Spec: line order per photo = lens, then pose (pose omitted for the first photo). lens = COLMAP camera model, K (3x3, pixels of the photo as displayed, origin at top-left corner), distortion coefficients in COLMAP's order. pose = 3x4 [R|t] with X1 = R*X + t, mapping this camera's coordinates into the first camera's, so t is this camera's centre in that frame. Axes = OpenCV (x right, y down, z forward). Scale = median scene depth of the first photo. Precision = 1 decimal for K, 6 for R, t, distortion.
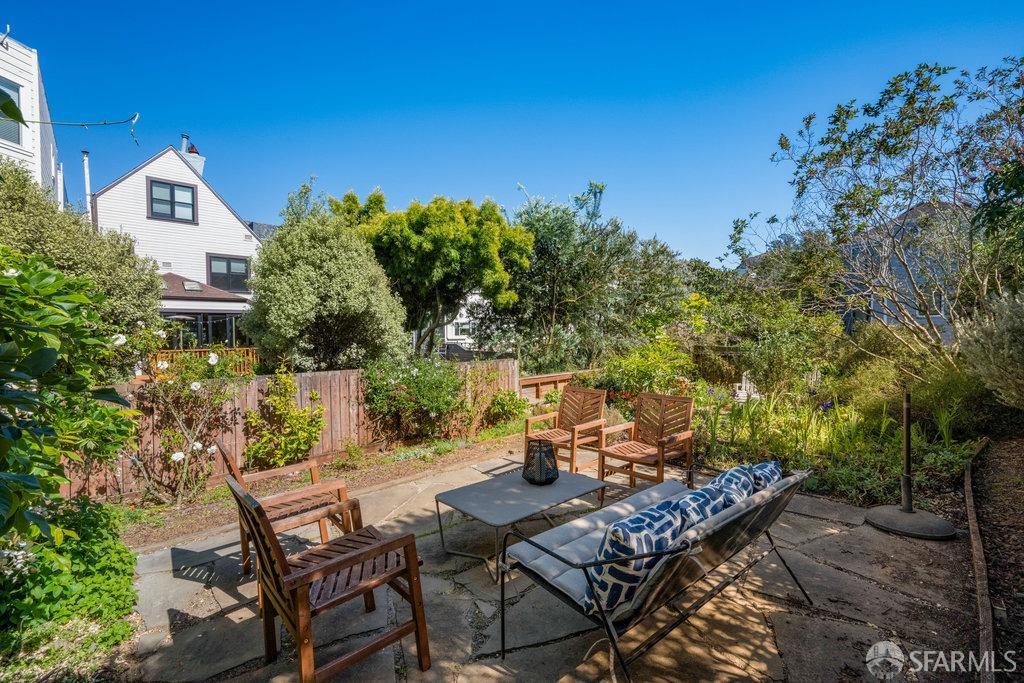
lens RADIAL K [[435.3, 0, 513.2], [0, 435.3, 339.6], [0, 0, 1]] dist [0.000131, -0.000121]
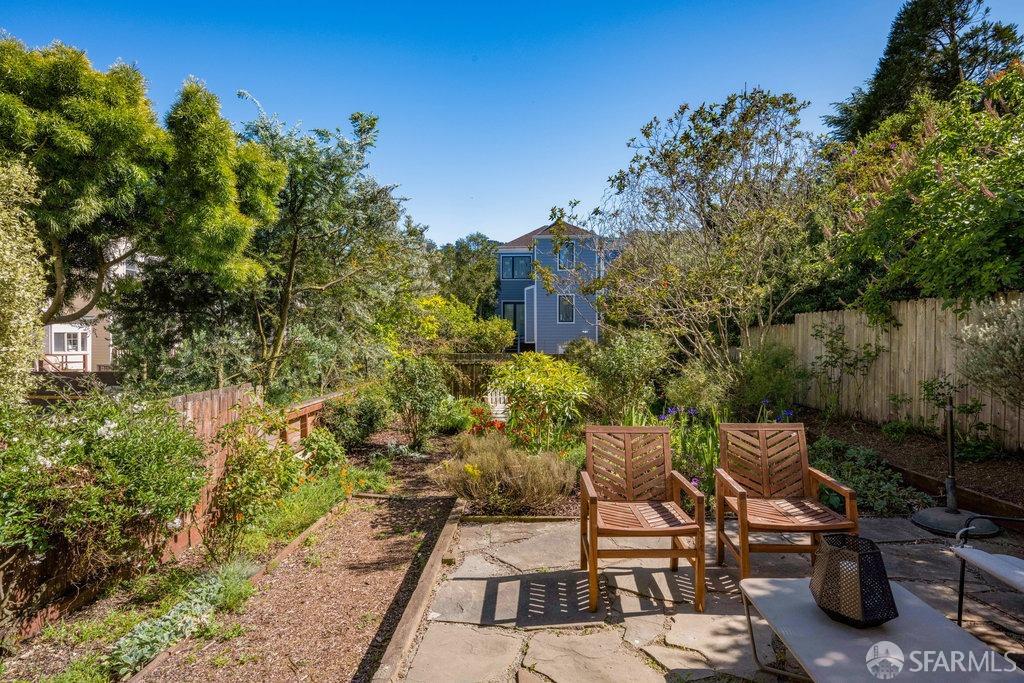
lens RADIAL K [[537.7, 0, 514.1], [0, 537.7, 335.7], [0, 0, 1]] dist [-0.003004, 0.002016]
pose [[0.713757, 0.004199, 0.700381, -0.272205], [0.007321, 0.999883, -0.013455, -0.005313], [-0.700356, 0.014731, 0.713642, 0.314753]]
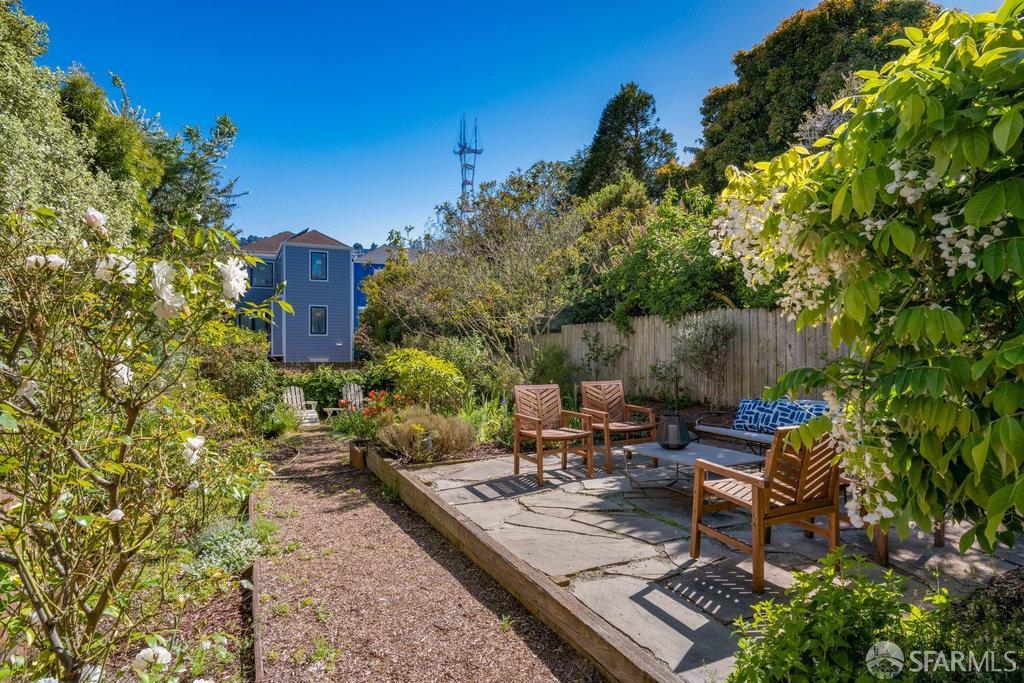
lens RADIAL K [[555.6, 0, 515.7], [0, 555.6, 341.4], [0, 0, 1]] dist [0.005749, 0.000140]
pose [[0.289798, 0.020268, 0.956873, -0.607853], [0.016851, 0.999513, -0.026275, 0.022673], [-0.956939, 0.023739, 0.289315, 0.373287]]
